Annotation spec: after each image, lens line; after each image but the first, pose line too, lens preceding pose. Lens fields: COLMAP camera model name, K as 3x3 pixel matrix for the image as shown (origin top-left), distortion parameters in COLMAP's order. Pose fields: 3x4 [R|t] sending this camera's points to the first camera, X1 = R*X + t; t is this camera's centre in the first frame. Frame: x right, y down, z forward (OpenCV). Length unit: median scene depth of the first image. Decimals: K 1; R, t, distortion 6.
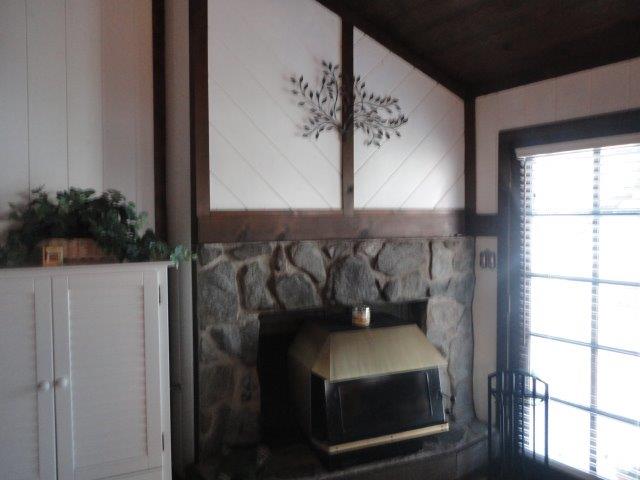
lens RADIAL K [[464.9, 0, 315.3], [0, 464.9, 230.5], [0, 0, 1]] dist [-0.003731, 0.008218]
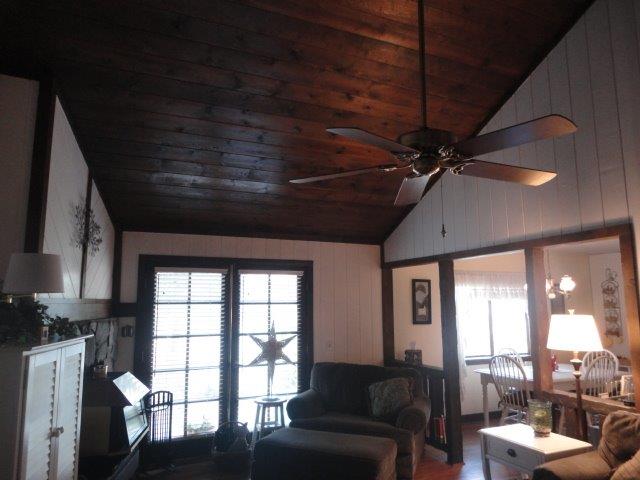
lens RADIAL K [[464.9, 0, 316.8], [0, 464.9, 234.8], [0, 0, 1]] dist [-0.003731, 0.008218]
pose [[0.224994, 0.147538, 0.963125, -1.222430], [0.030127, 0.986943, -0.158224, 0.008243], [-0.973894, 0.064615, 0.217611, -0.025439]]
